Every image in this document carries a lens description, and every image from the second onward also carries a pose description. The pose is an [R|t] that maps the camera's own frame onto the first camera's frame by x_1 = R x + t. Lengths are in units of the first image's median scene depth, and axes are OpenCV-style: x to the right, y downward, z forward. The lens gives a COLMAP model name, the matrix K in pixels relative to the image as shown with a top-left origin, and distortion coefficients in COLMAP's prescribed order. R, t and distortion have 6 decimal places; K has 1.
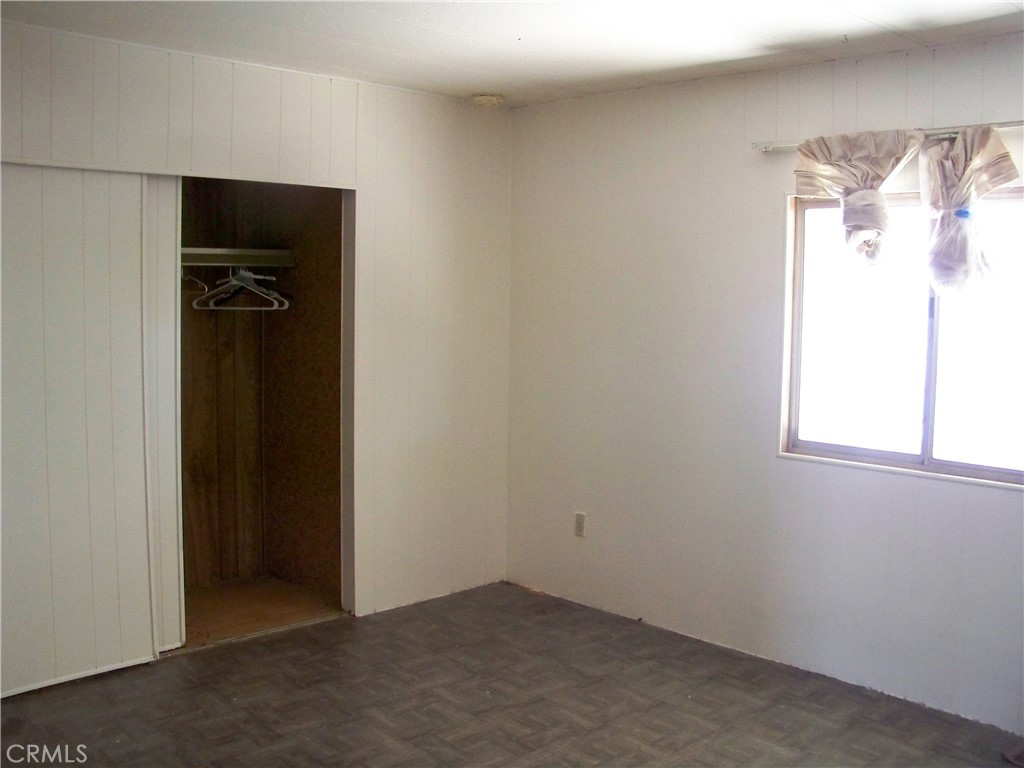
lens RADIAL K [[992.4, 0, 512.1], [0, 992.4, 382.5], [0, 0, 1]] dist [-0.191546, 0.000000]
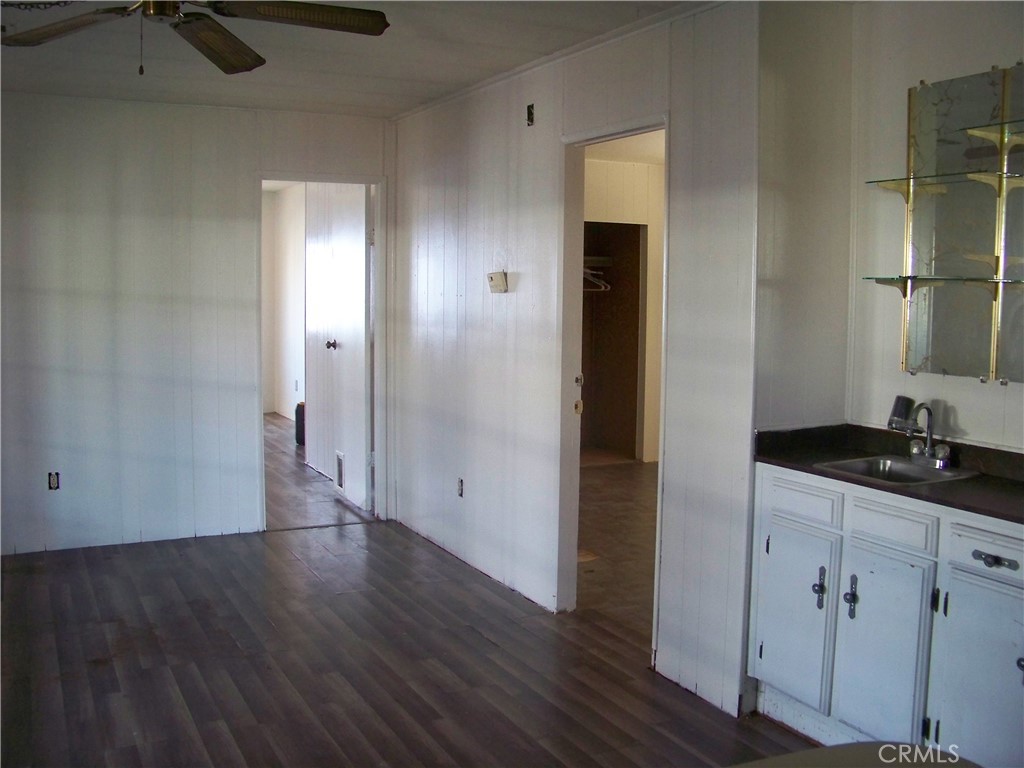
lens RADIAL K [[992.4, 0, 512.1], [0, 992.4, 383.7], [0, 0, 1]] dist [-0.191546, 0.000000]
pose [[0.955147, 0.019442, -0.295494, 0.137912], [-0.020429, 0.999791, -0.000255, 0.100236], [0.295427, 0.006280, 0.955345, -0.776113]]
